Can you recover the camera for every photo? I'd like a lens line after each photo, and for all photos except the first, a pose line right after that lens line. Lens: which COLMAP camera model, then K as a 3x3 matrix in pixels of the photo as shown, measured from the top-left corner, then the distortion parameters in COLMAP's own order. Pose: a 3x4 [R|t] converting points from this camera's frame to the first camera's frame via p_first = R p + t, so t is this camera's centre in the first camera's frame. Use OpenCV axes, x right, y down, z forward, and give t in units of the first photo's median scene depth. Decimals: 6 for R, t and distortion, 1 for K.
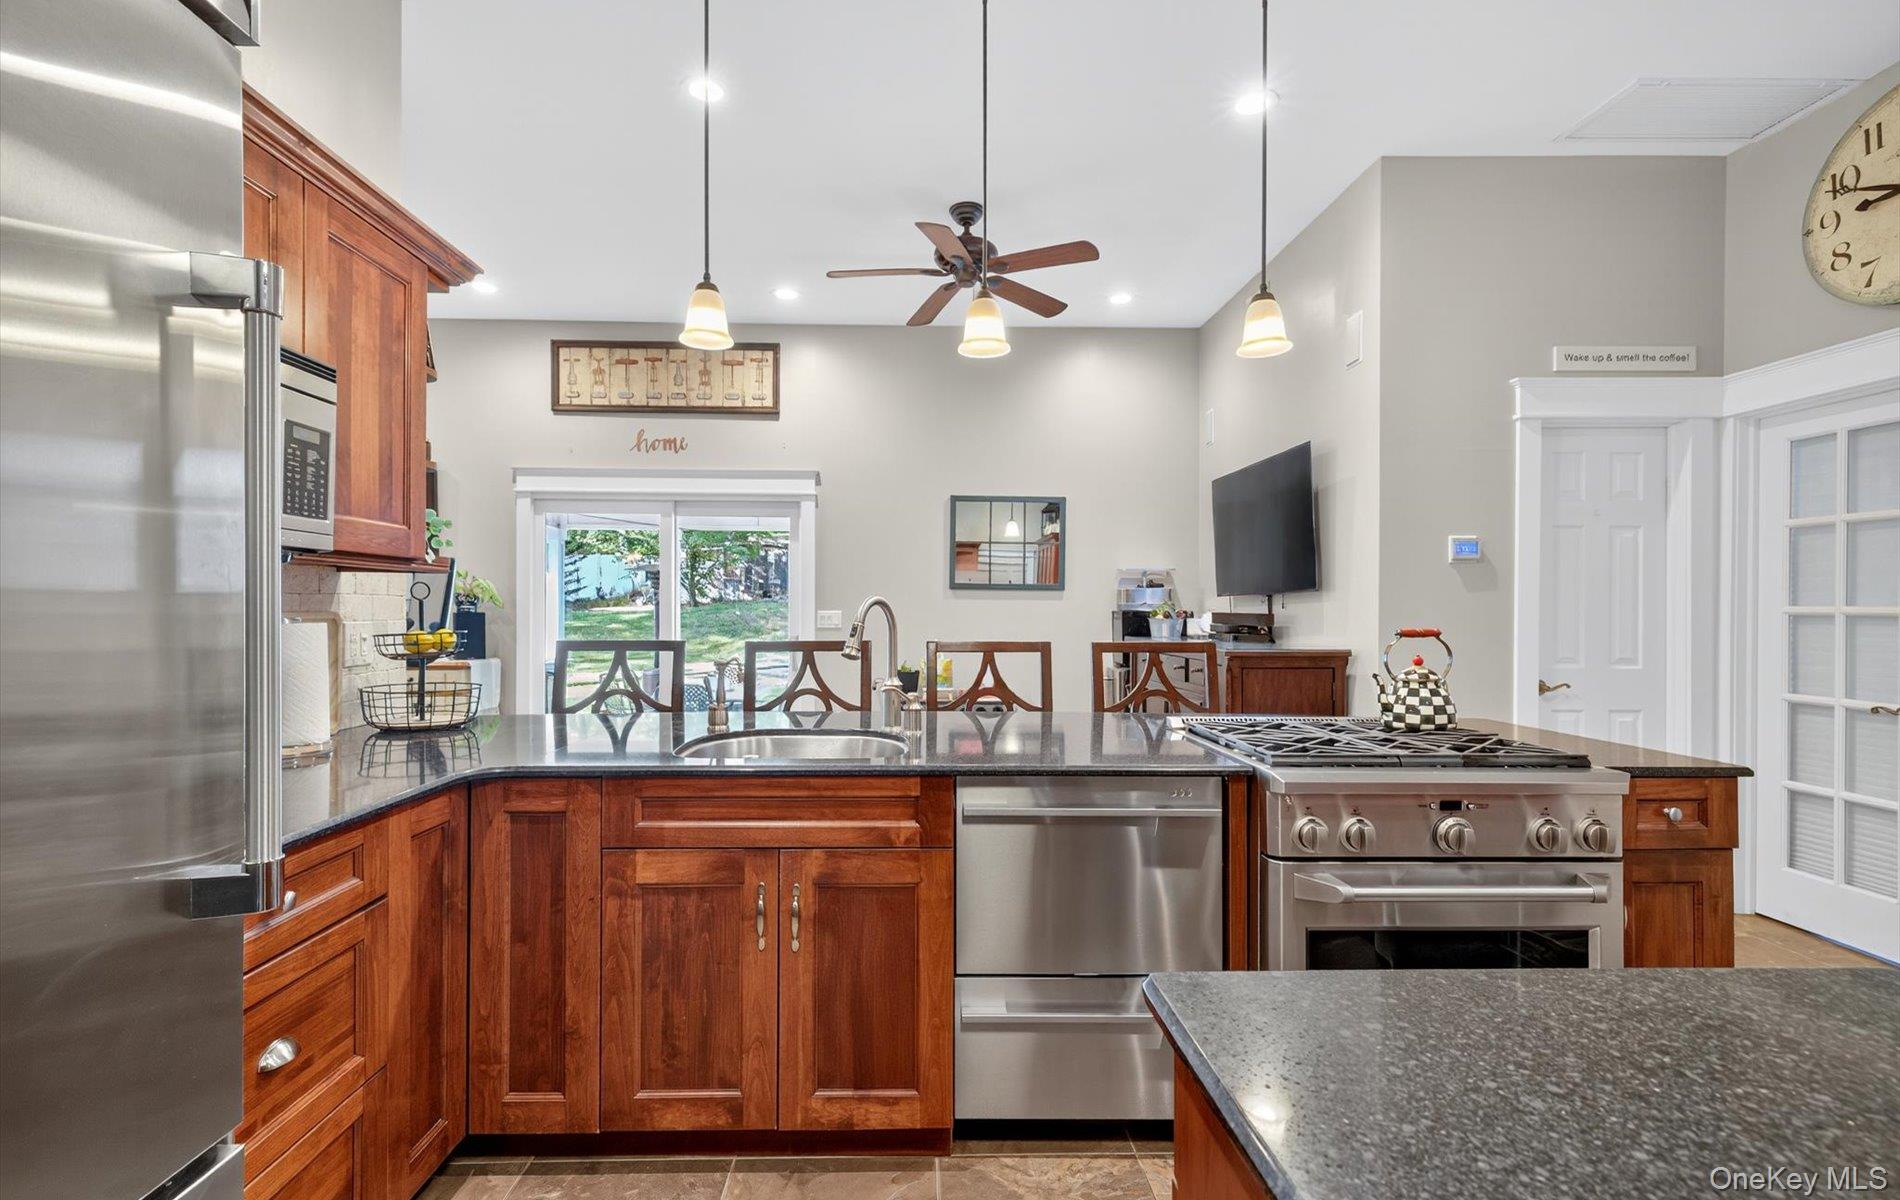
lens RADIAL K [[826.1, 0, 937.0], [0, 826.1, 609.8], [0, 0, 1]] dist [0.006819, 0.000036]
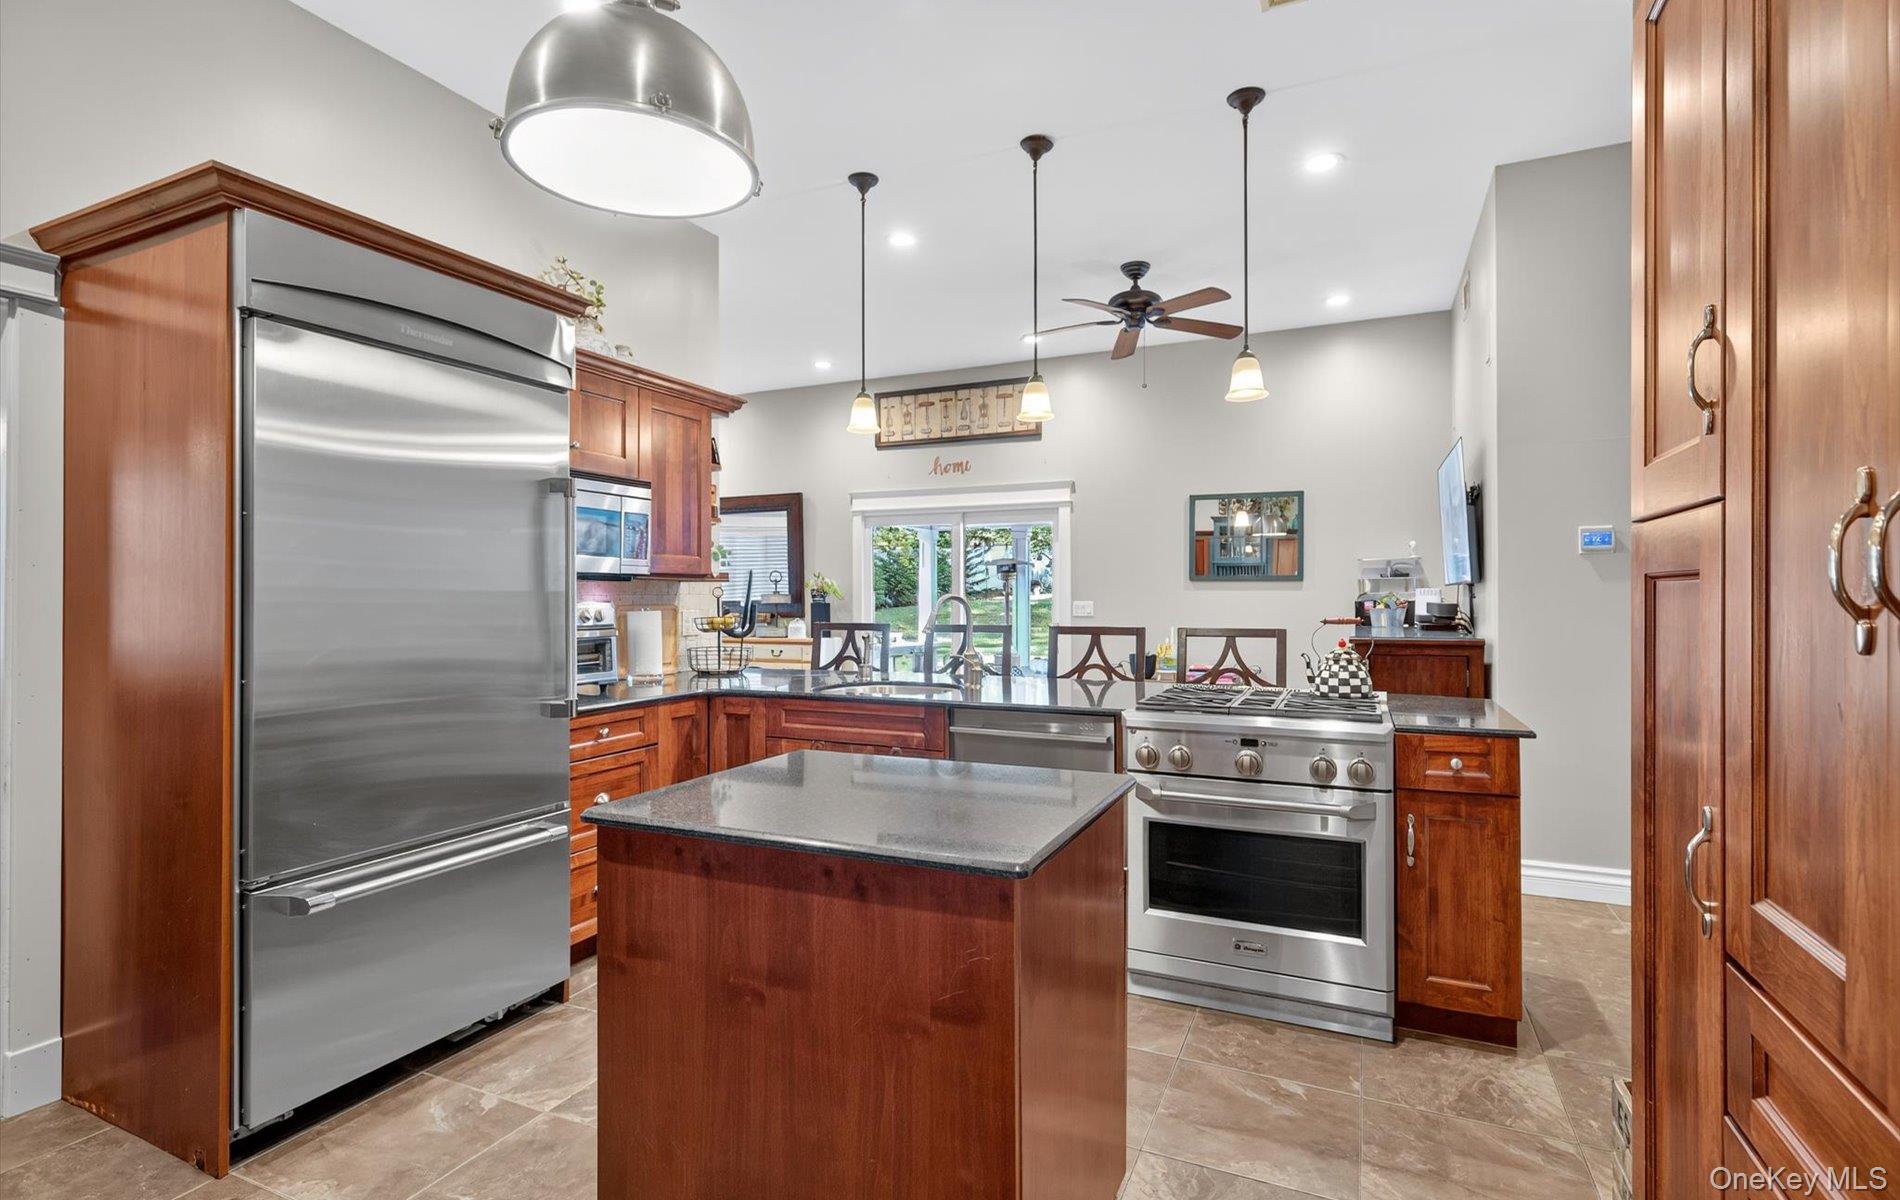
lens RADIAL K [[782.7, 0, 950.0], [0, 782.7, 600.0], [0, 0, 1]] dist [-0.000809, -0.000068]
pose [[0.915294, -0.002826, -0.402777, 0.241906], [0.004290, 0.999987, 0.002733, -0.004305], [0.402764, -0.004230, 0.915294, -0.148802]]
